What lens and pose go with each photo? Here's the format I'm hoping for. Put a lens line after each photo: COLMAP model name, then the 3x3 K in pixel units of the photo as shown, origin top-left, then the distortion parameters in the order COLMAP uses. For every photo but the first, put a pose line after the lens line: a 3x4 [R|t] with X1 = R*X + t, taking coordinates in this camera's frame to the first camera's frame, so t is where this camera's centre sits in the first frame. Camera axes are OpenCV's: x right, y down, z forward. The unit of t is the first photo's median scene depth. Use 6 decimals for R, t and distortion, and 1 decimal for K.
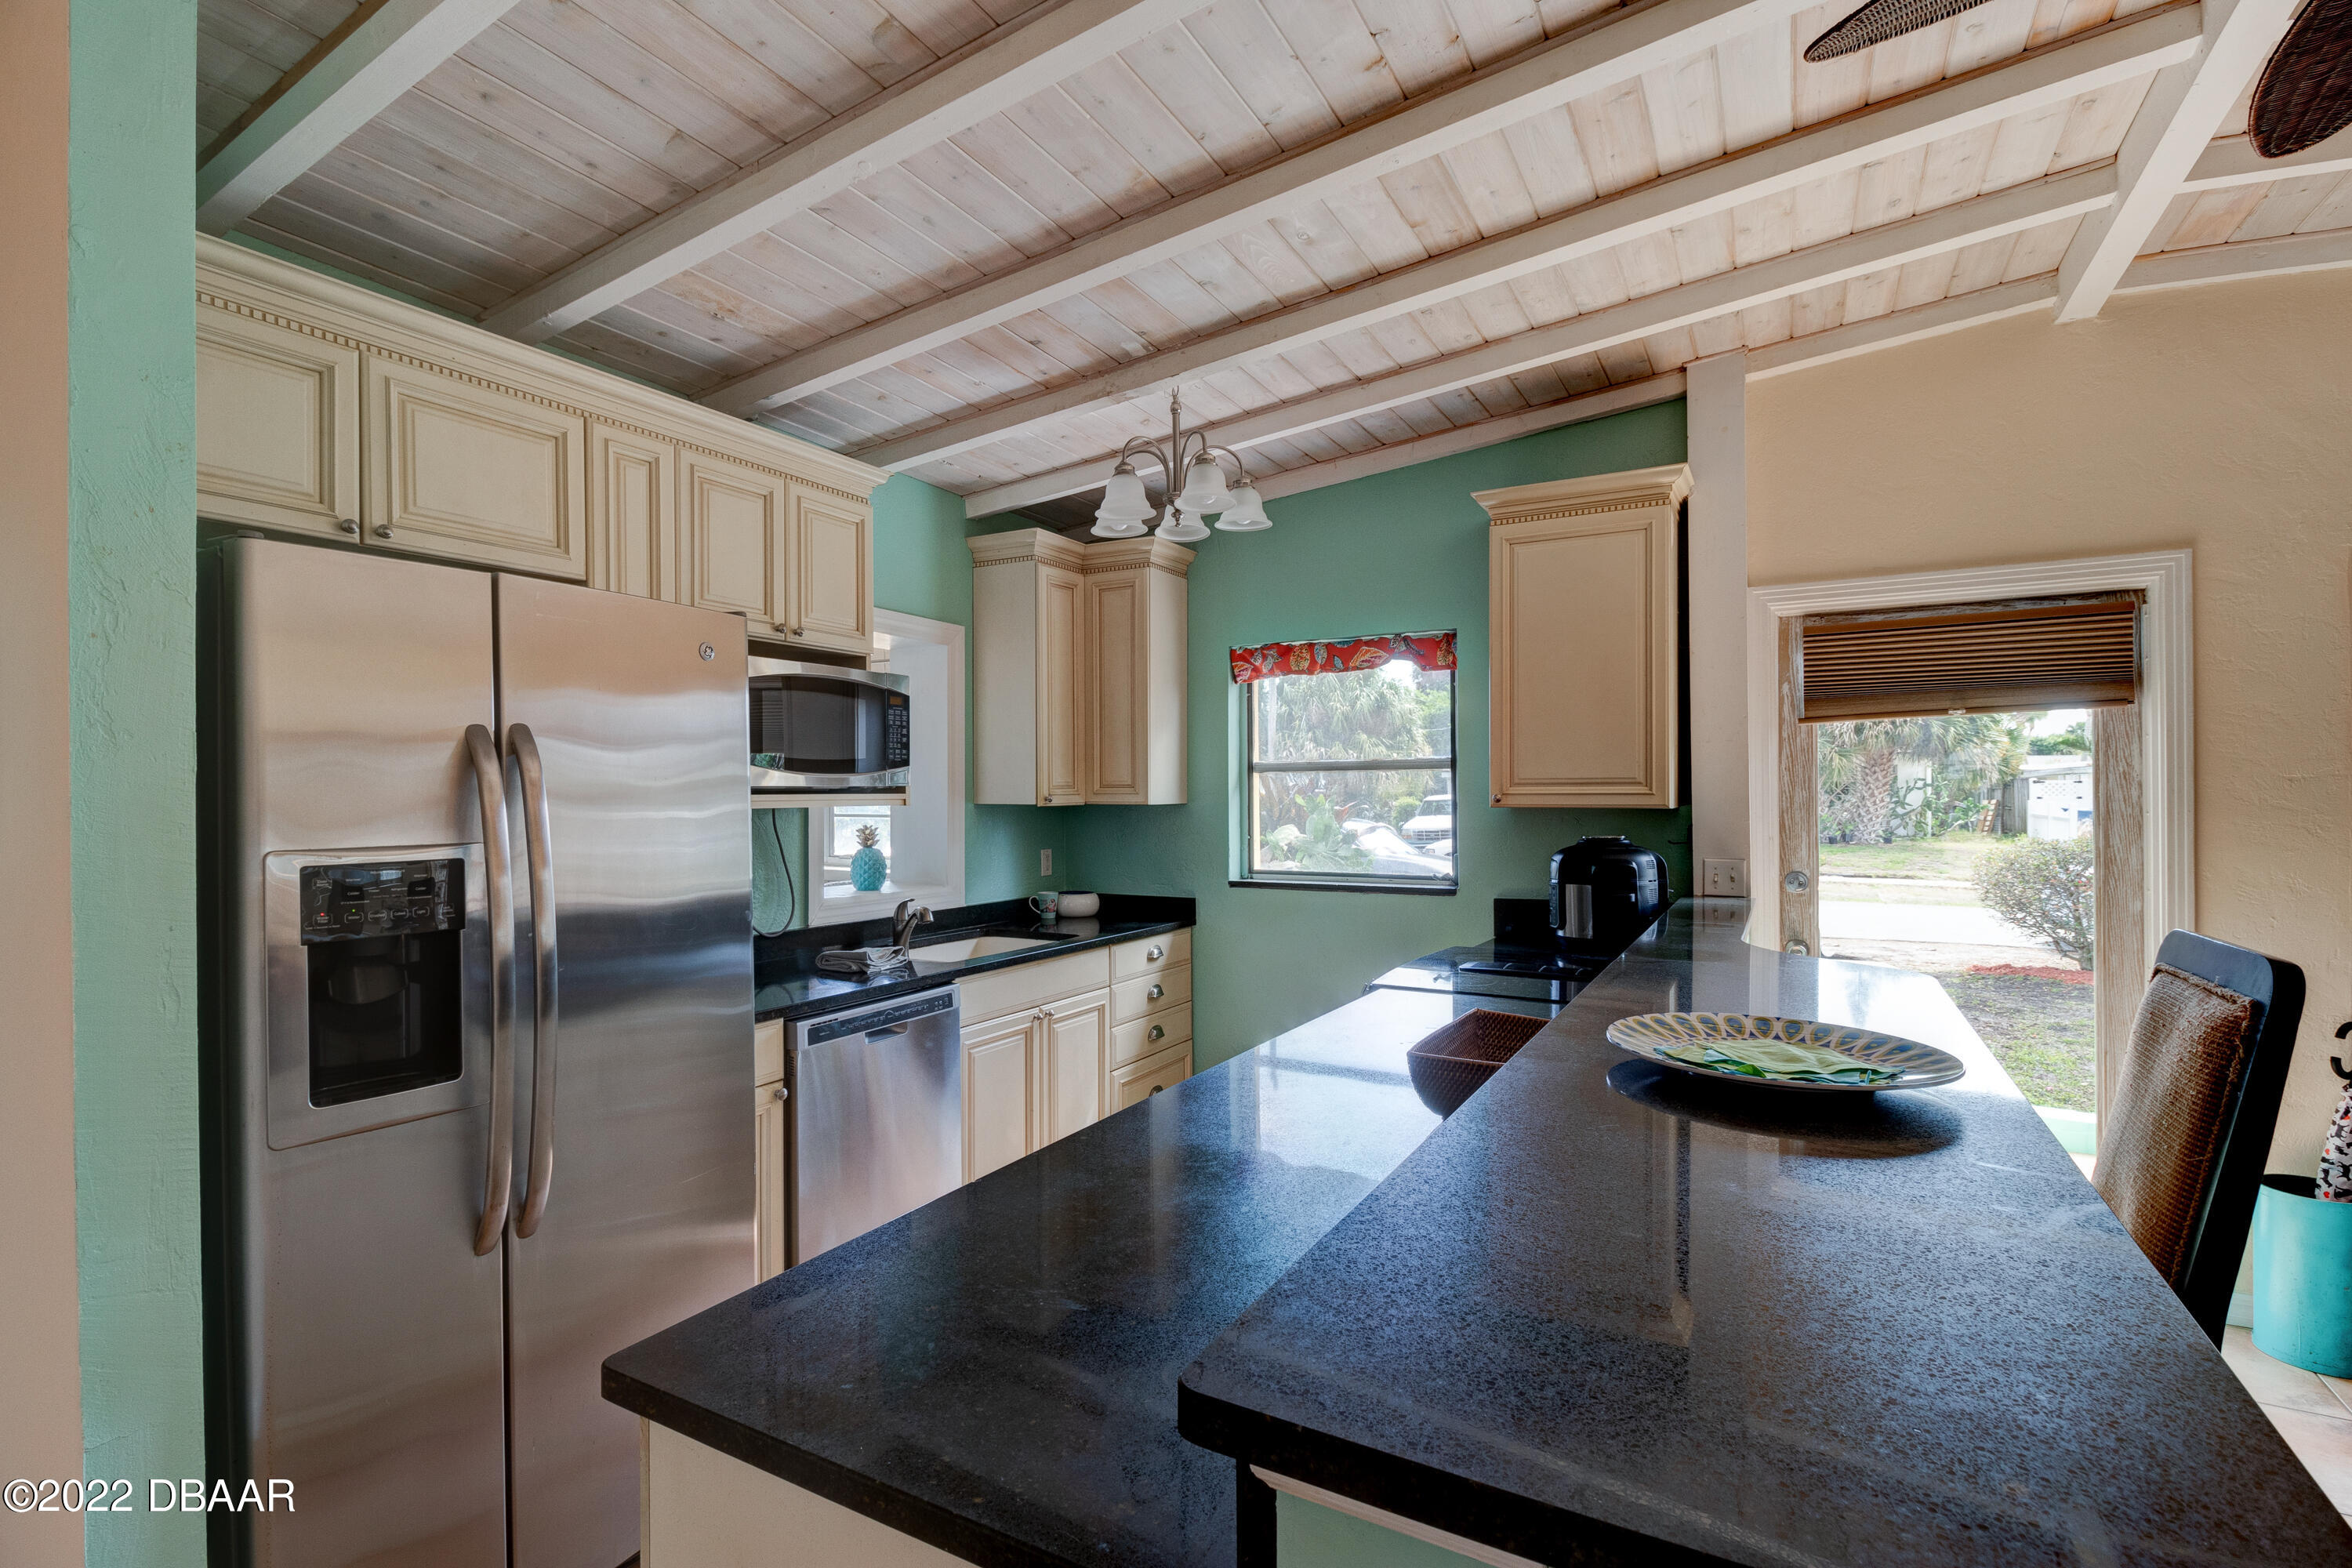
lens RADIAL K [[1076.7, 0, 1166.1], [0, 1076.7, 781.9], [0, 0, 1]] dist [0.027447, -0.017865]
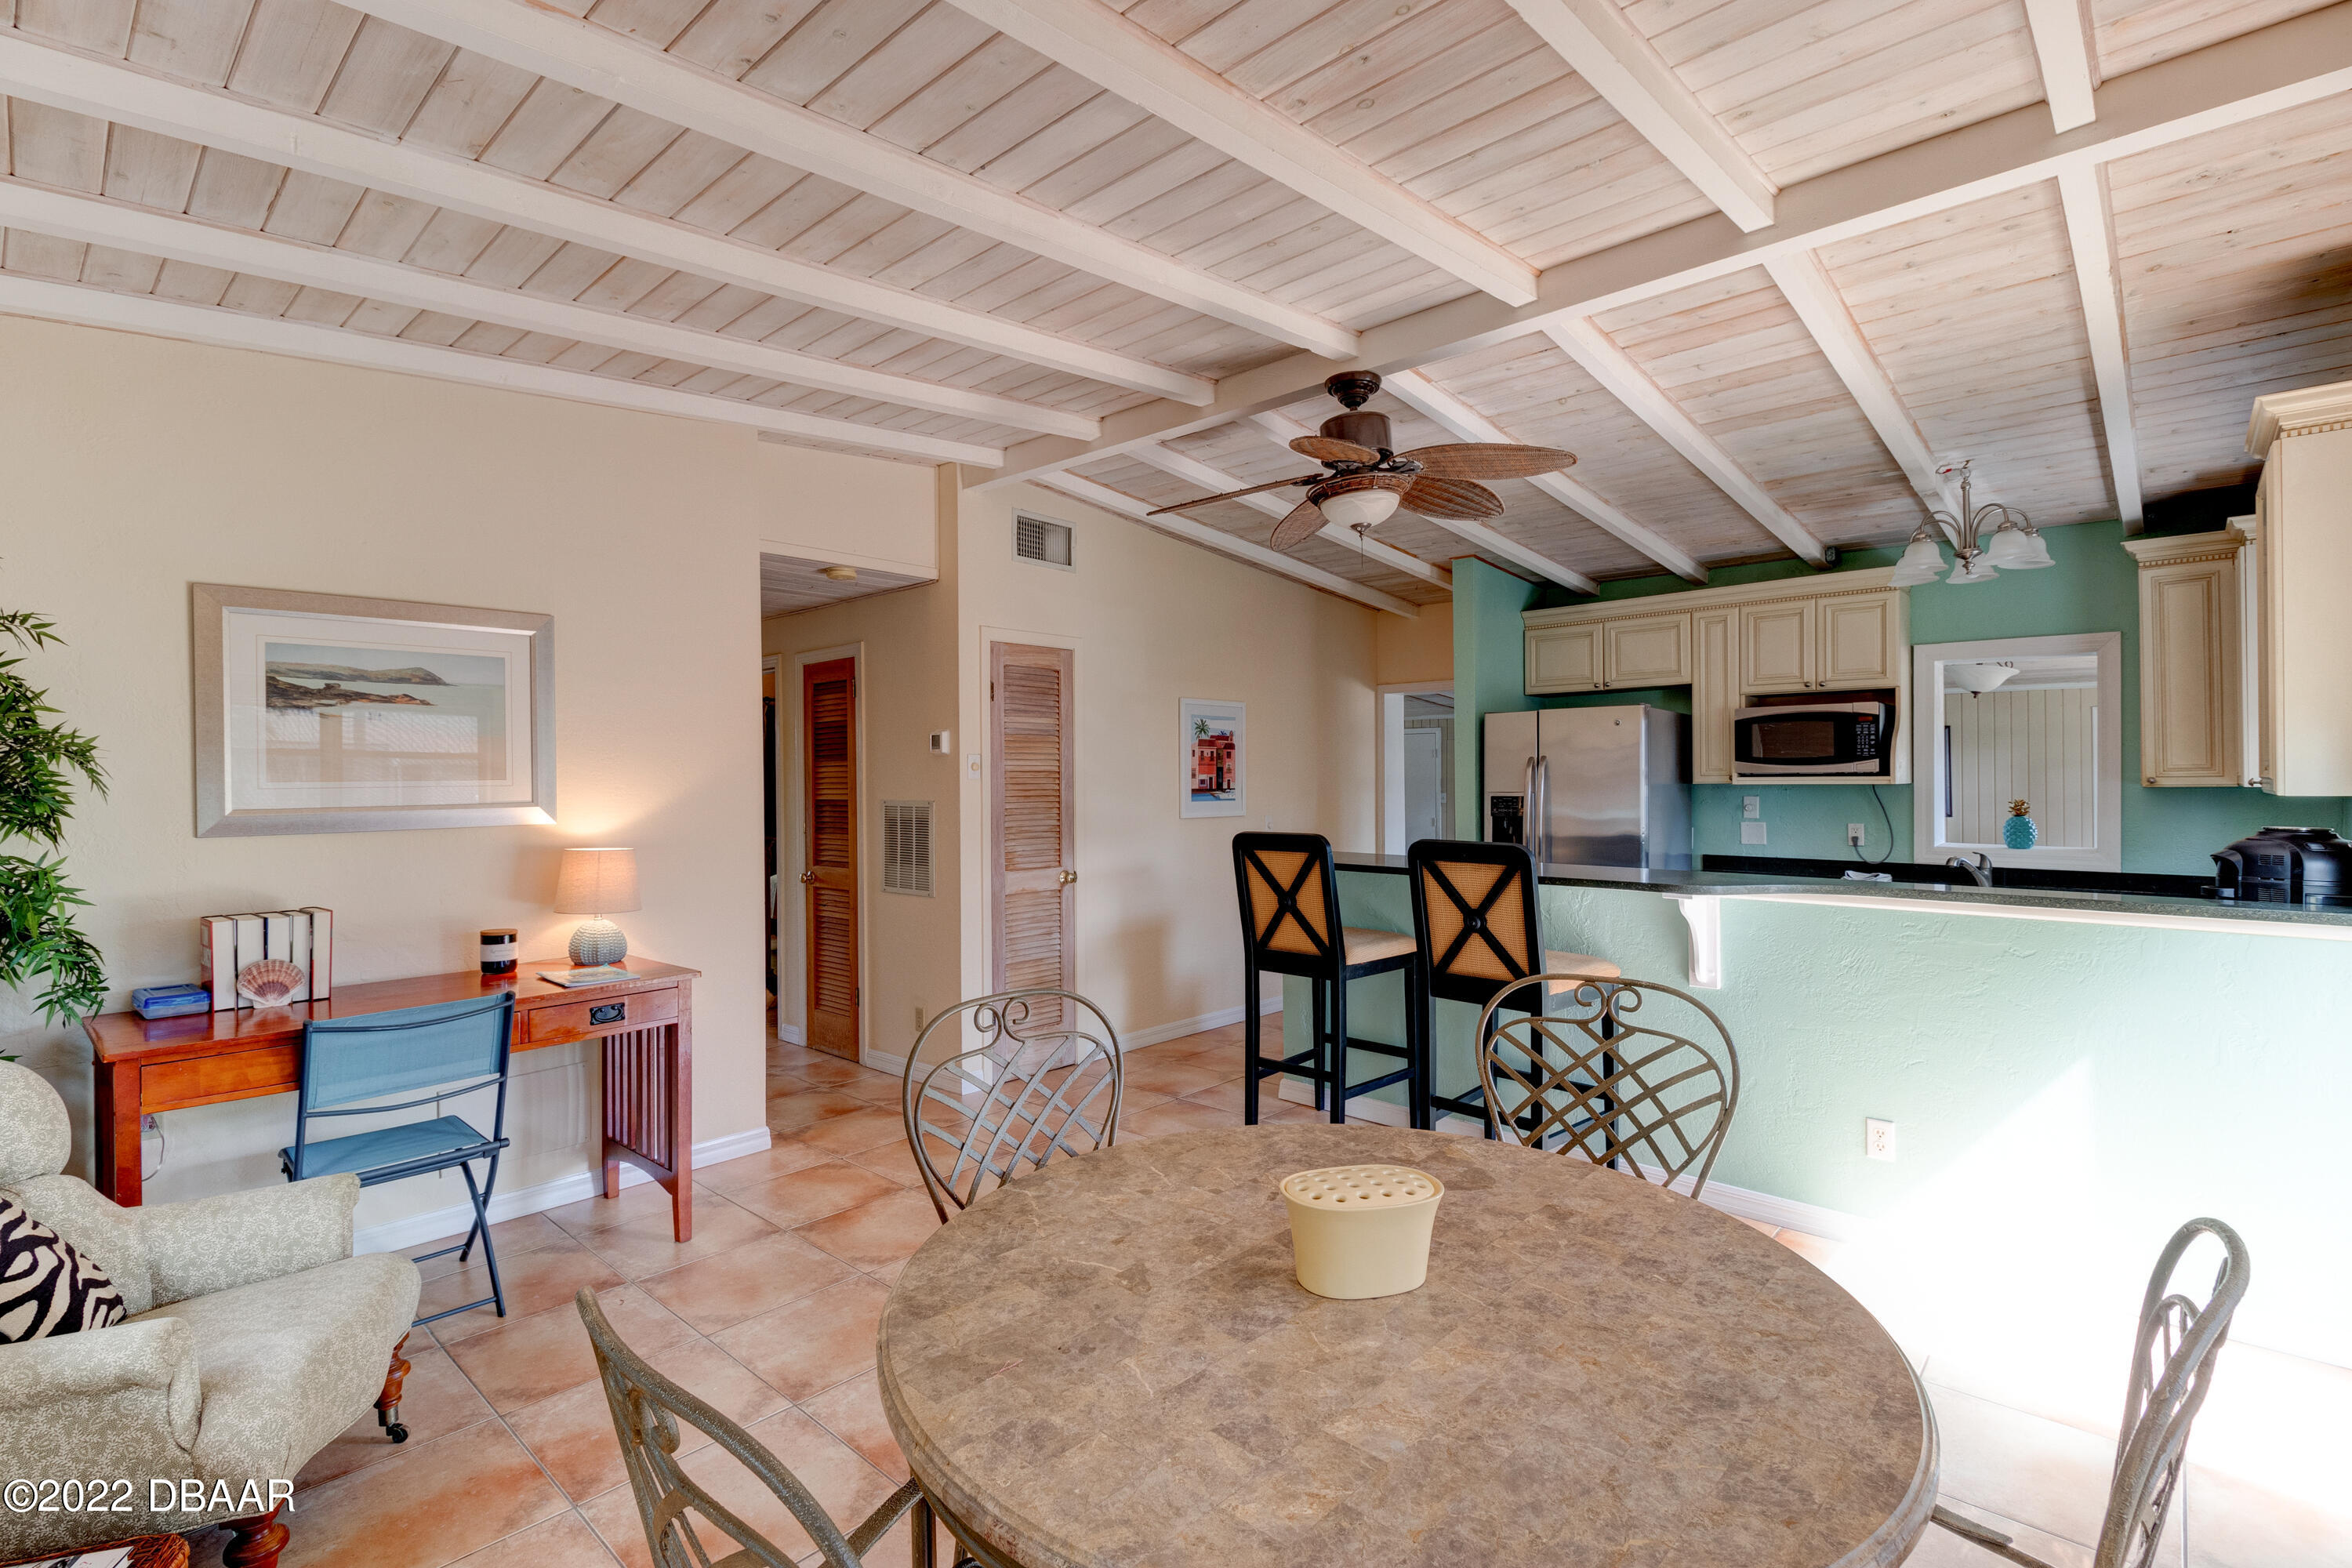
lens RADIAL K [[1076.7, 0, 1166.1], [0, 1076.7, 781.9], [0, 0, 1]] dist [0.027447, -0.017865]
pose [[-0.212465, 0.006983, -0.977144, 1.531376], [0.015168, 0.999878, 0.003848, -0.002681], [0.977051, -0.014004, -0.212545, 0.316524]]
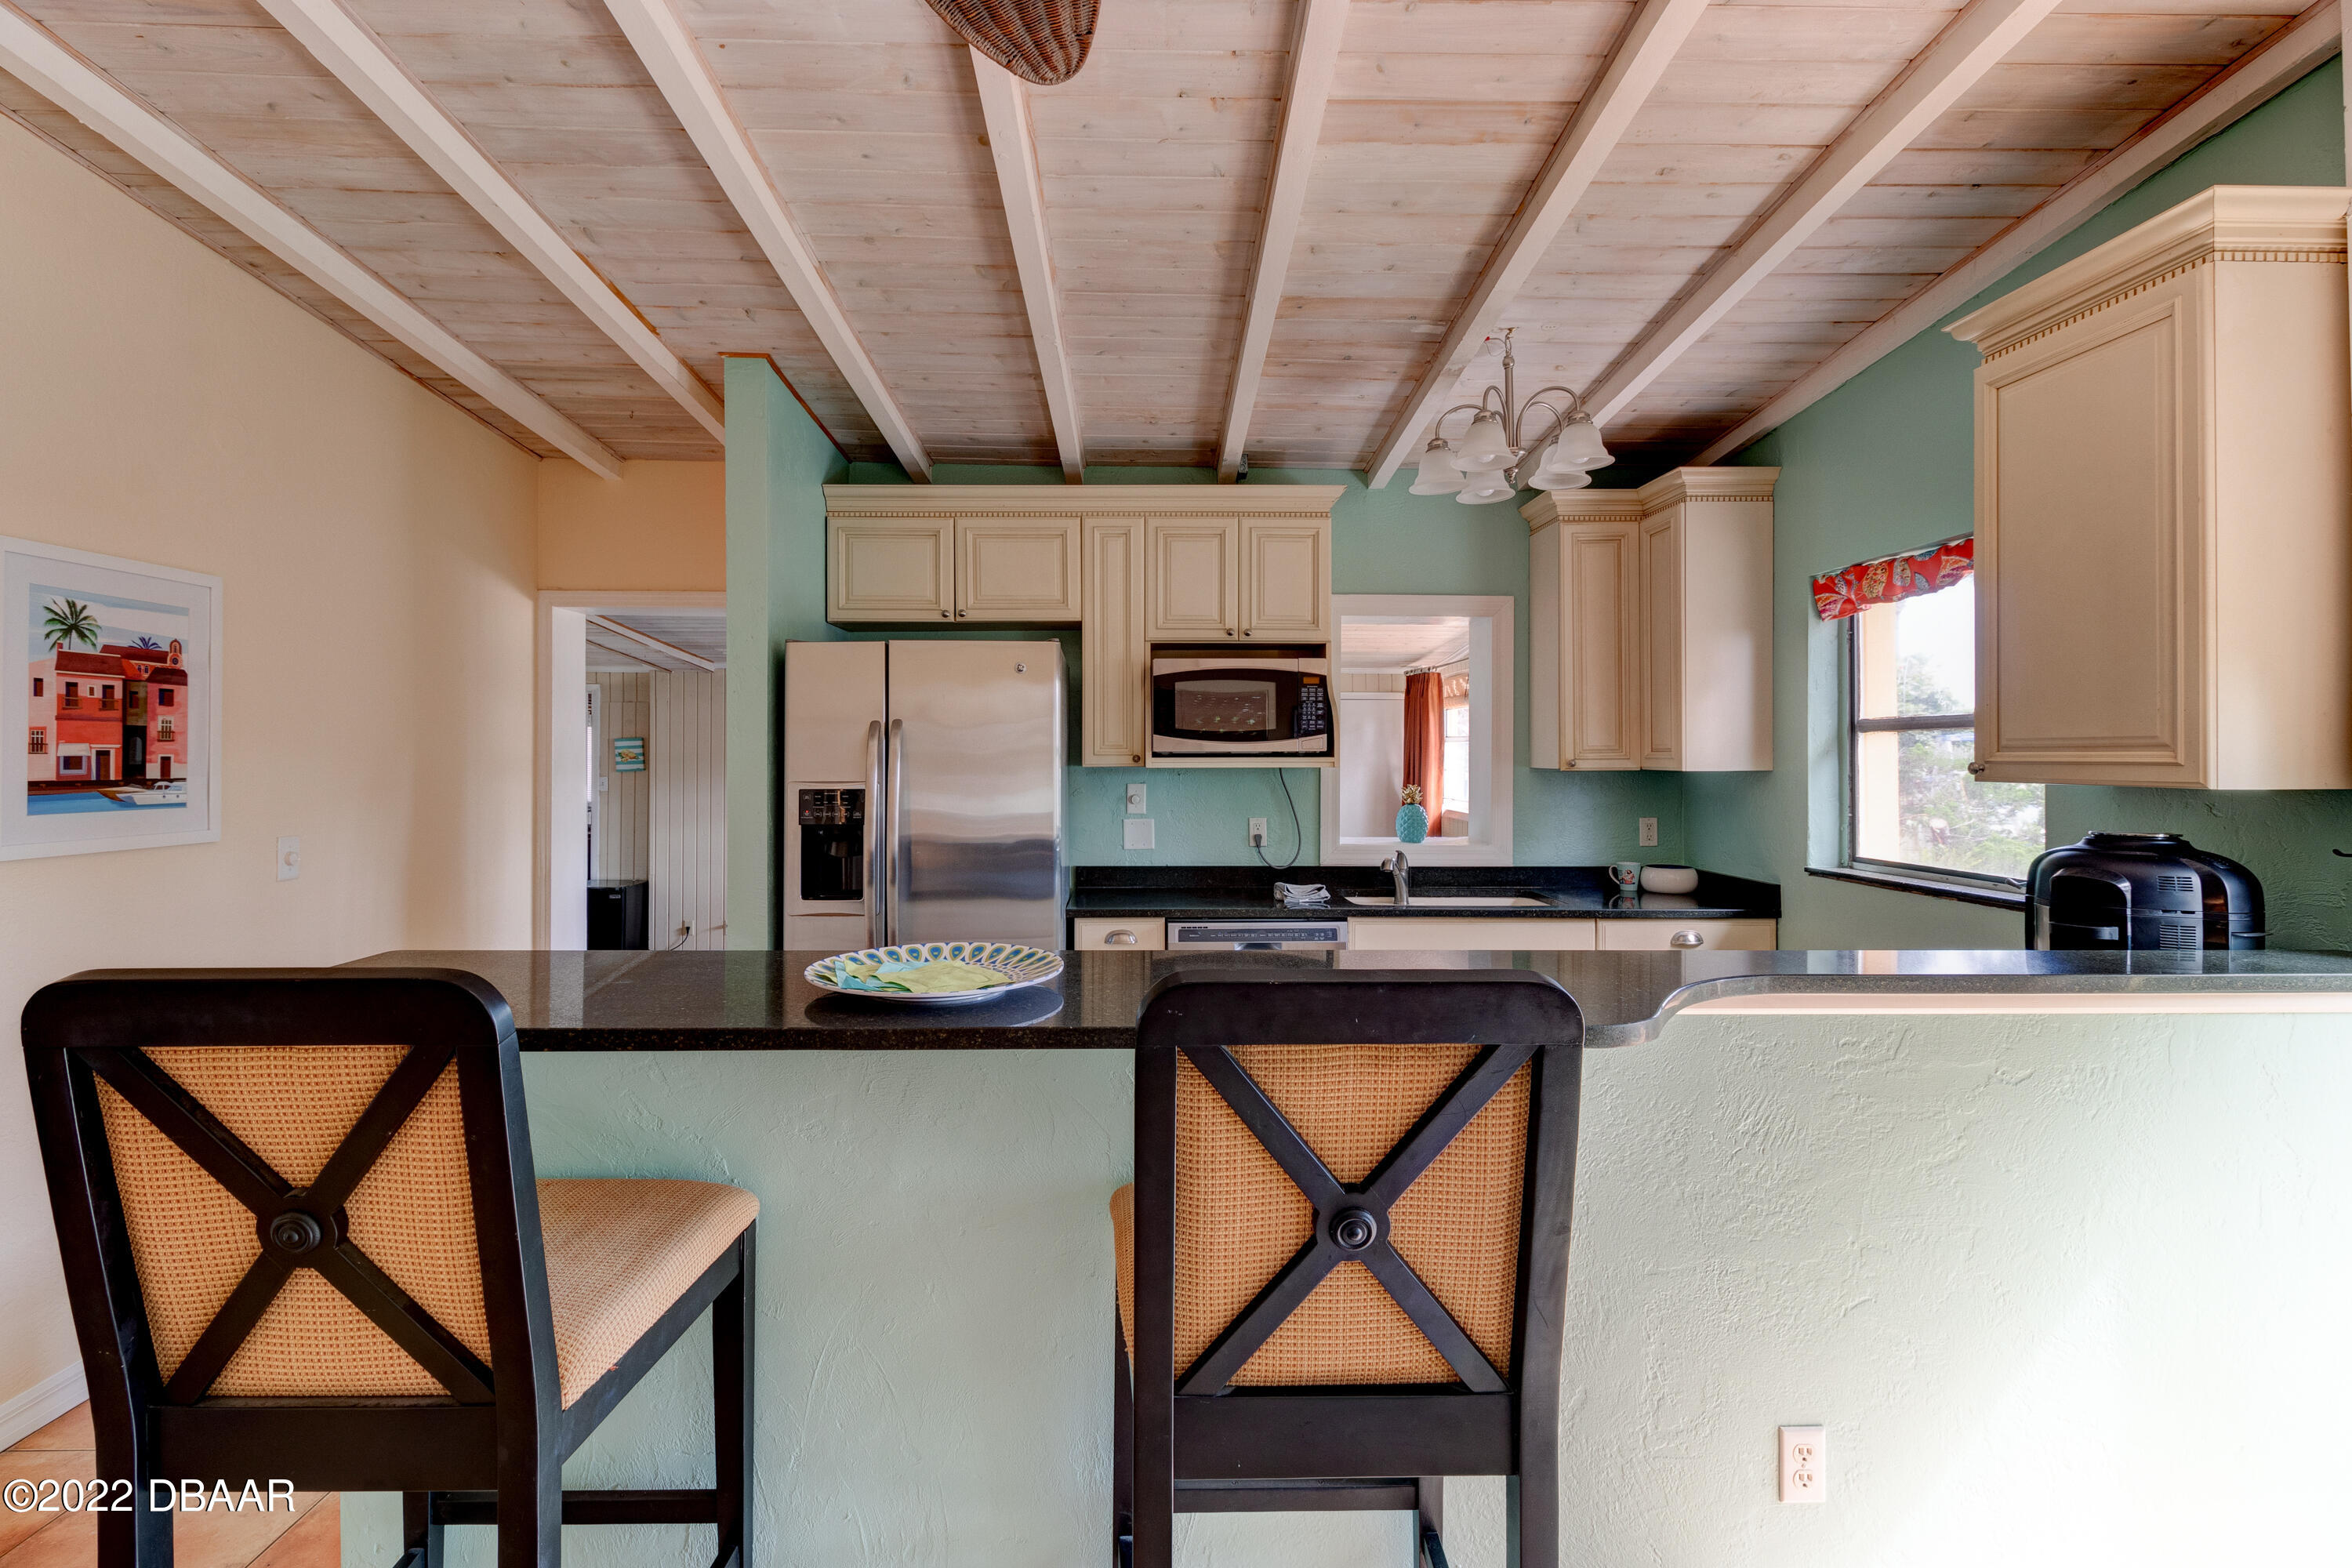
lens RADIAL K [[1069.2, 0, 1172.7], [0, 1069.2, 743.2], [0, 0, 1]] dist [0.011551, -0.018585]
pose [[0.520231, -0.006905, -0.853997, 0.679264], [0.005734, 0.999973, -0.004593, 0.000148], [0.854006, -0.002507, 0.520257, 0.243013]]
